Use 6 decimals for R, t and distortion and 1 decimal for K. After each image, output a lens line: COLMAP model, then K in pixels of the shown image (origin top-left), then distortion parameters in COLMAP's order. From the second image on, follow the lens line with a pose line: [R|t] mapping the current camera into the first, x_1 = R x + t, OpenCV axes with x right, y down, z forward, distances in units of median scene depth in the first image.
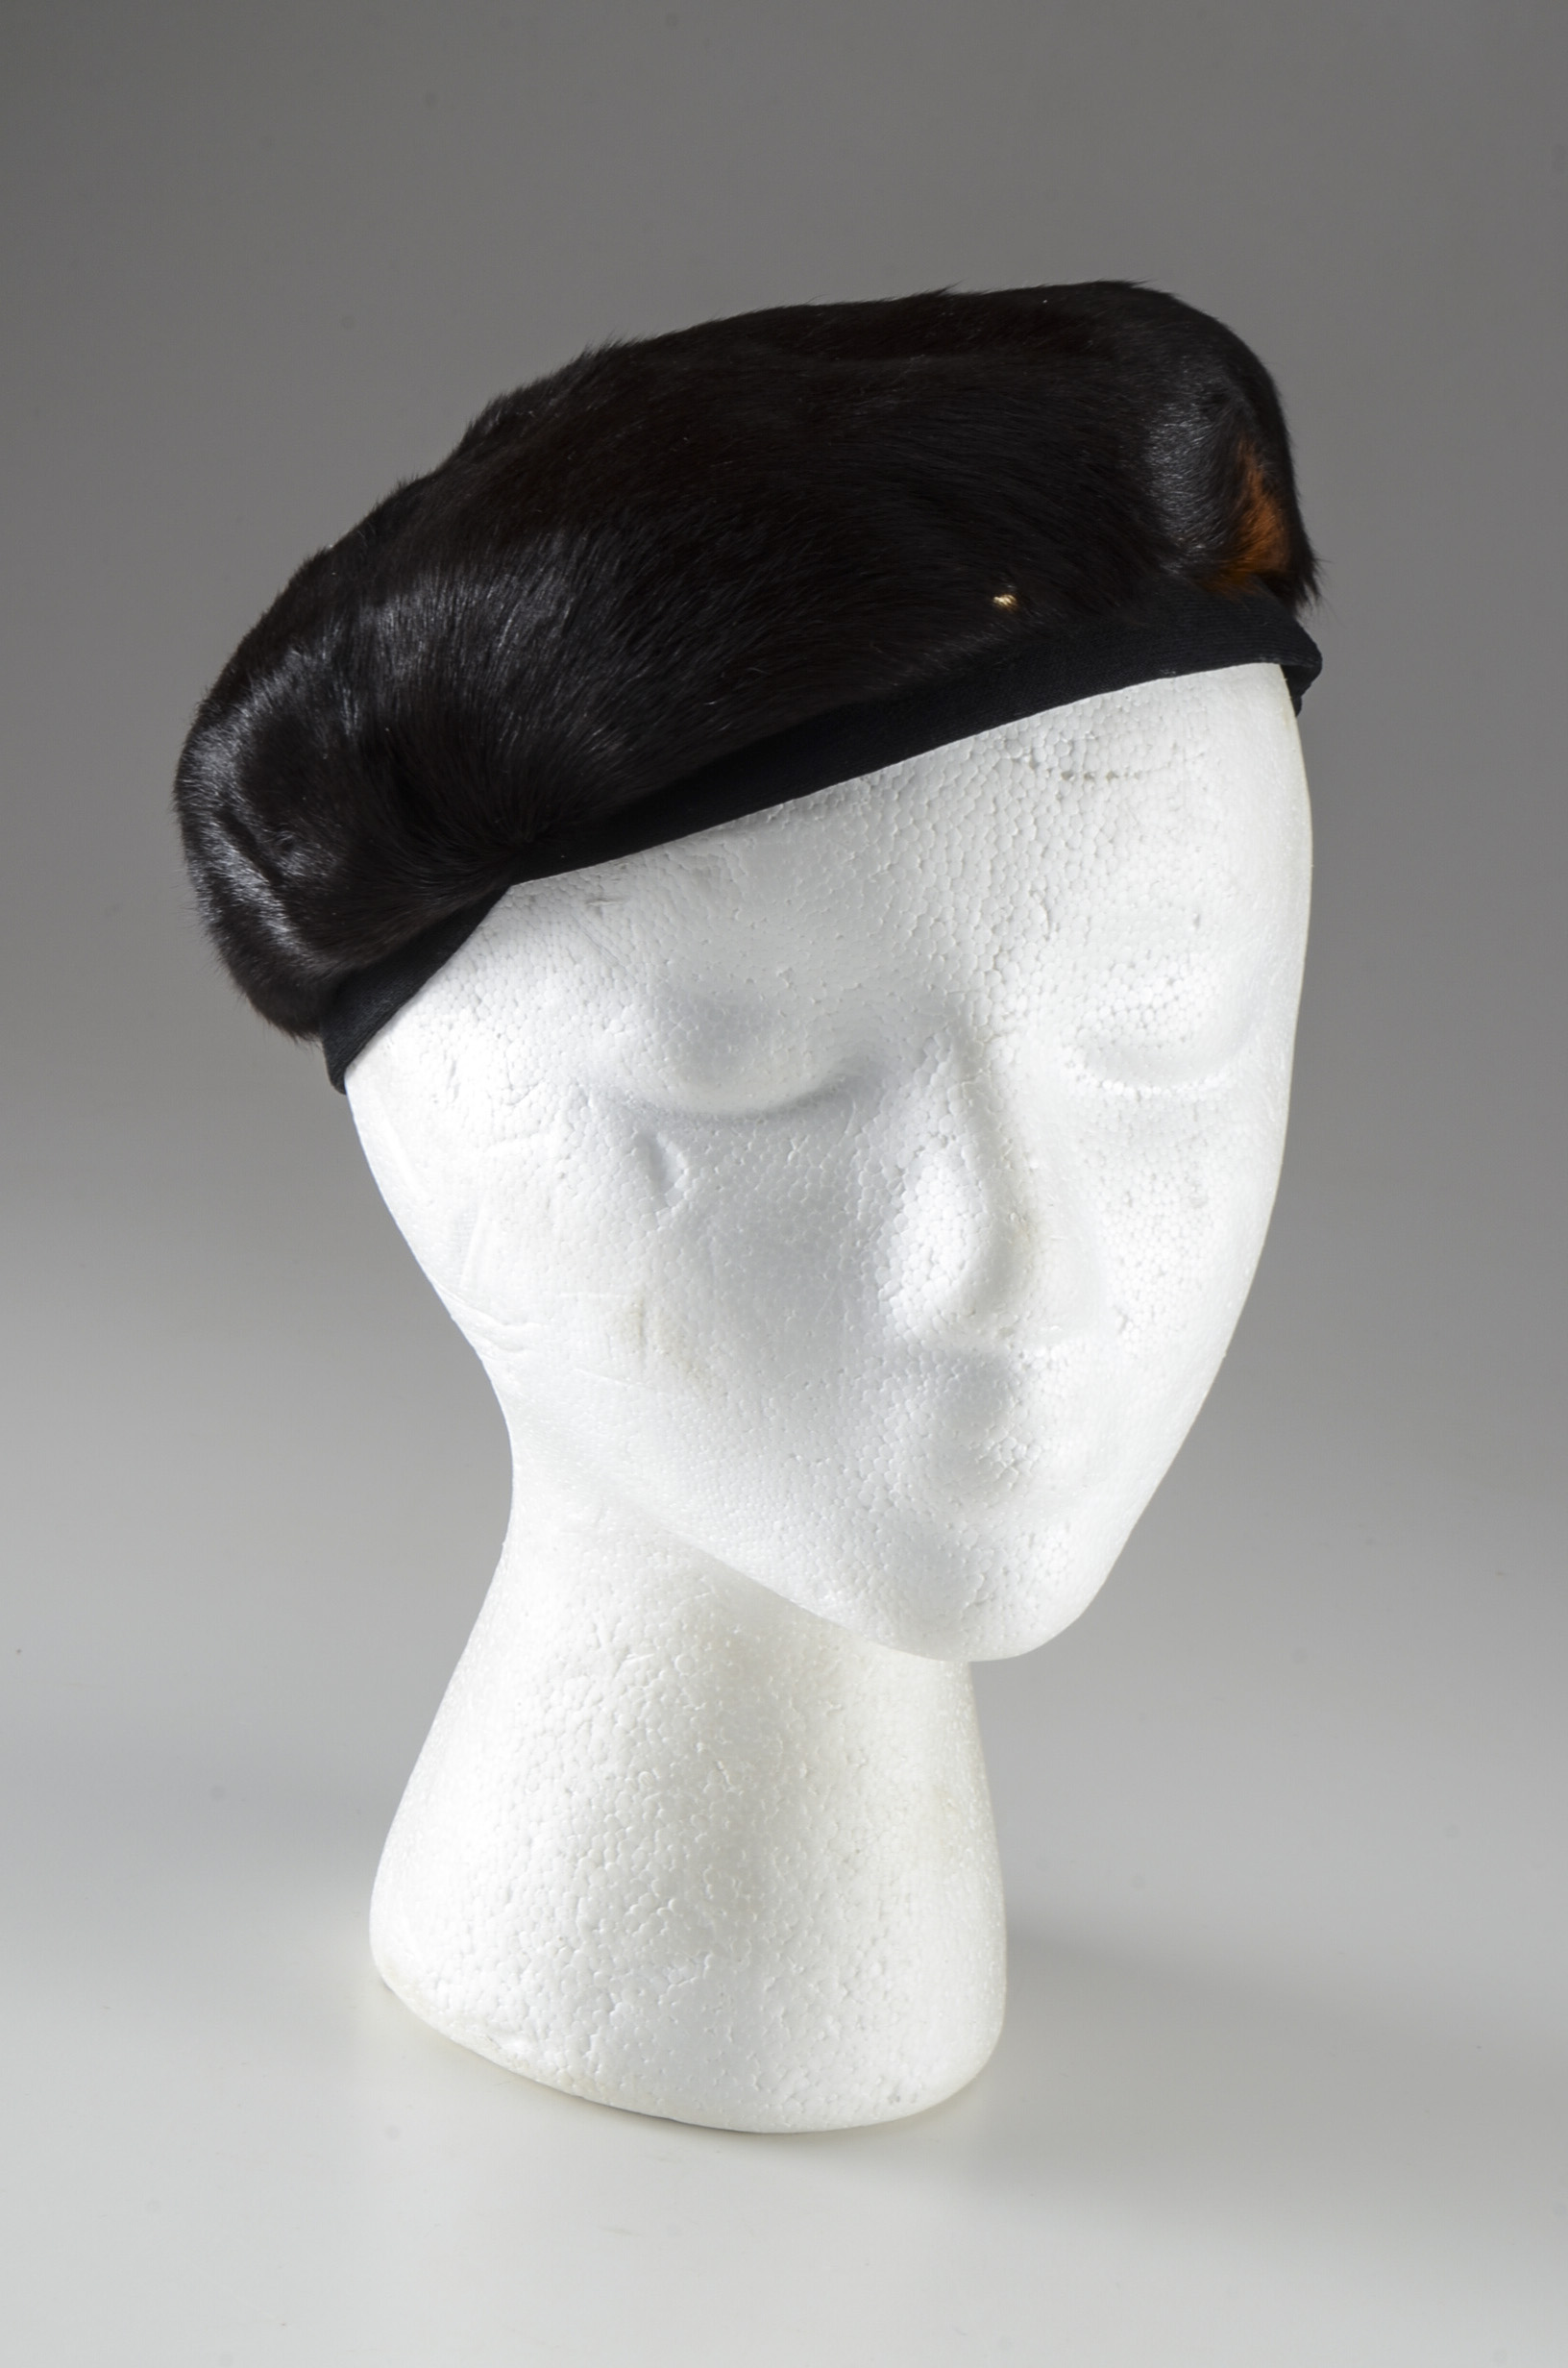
lens RADIAL K [[5025.7, 0, 761.7], [0, 5025.7, 1188.8], [0, 0, 1]] dist [0.068587, 0.000000]
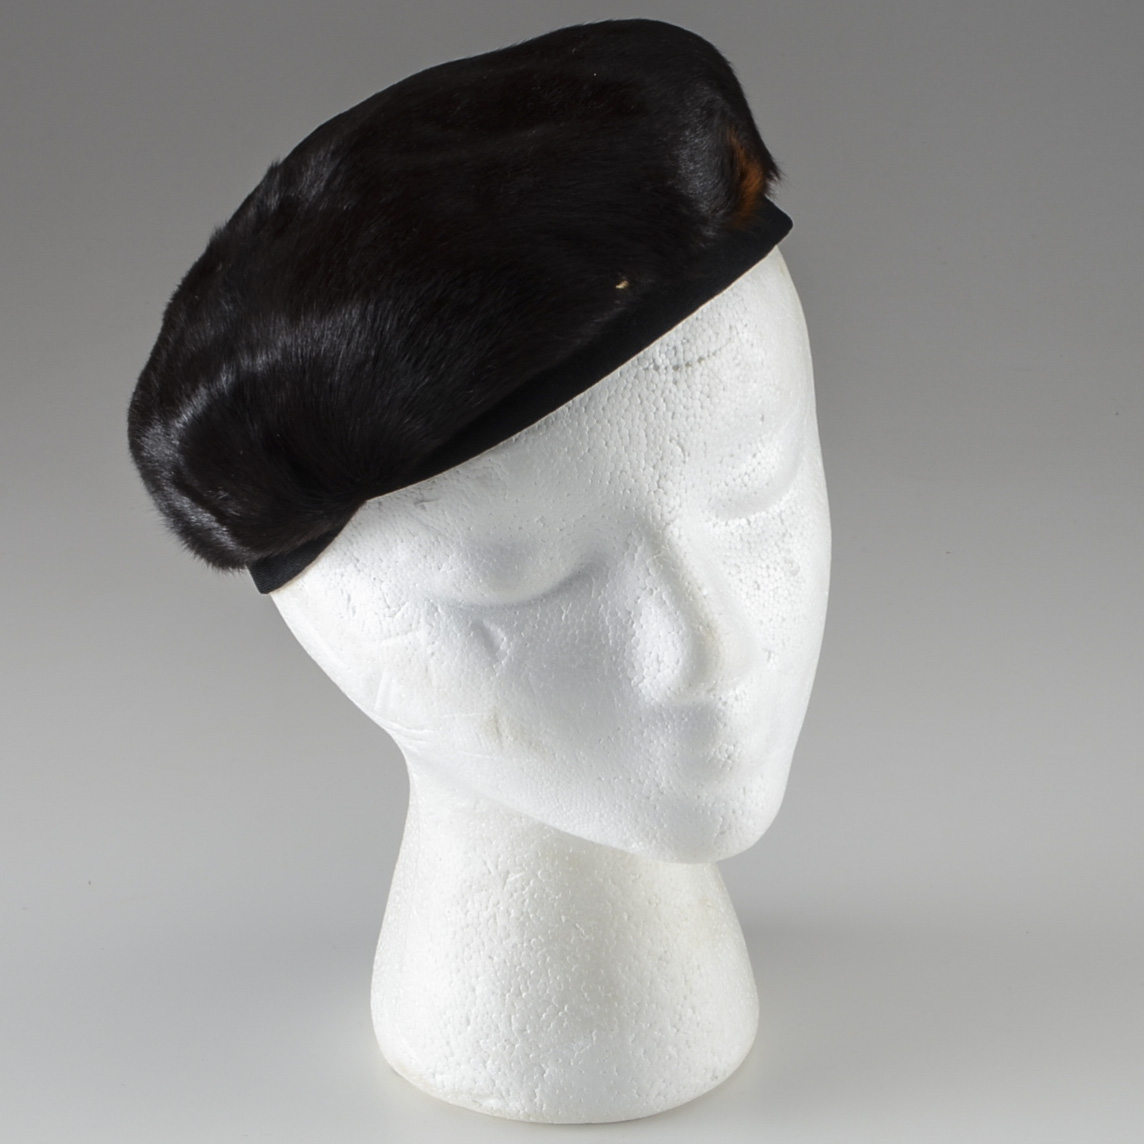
lens RADIAL K [[4043.1, 0, 576.7], [0, 4043.1, 569.7], [0, 0, 1]] dist [0.088179, 0.000000]
pose [[0.970863, -0.230862, 0.064241, -0.073033], [0.215039, 0.957630, 0.191579, -0.278919], [-0.105747, -0.172183, 0.979373, -0.331997]]
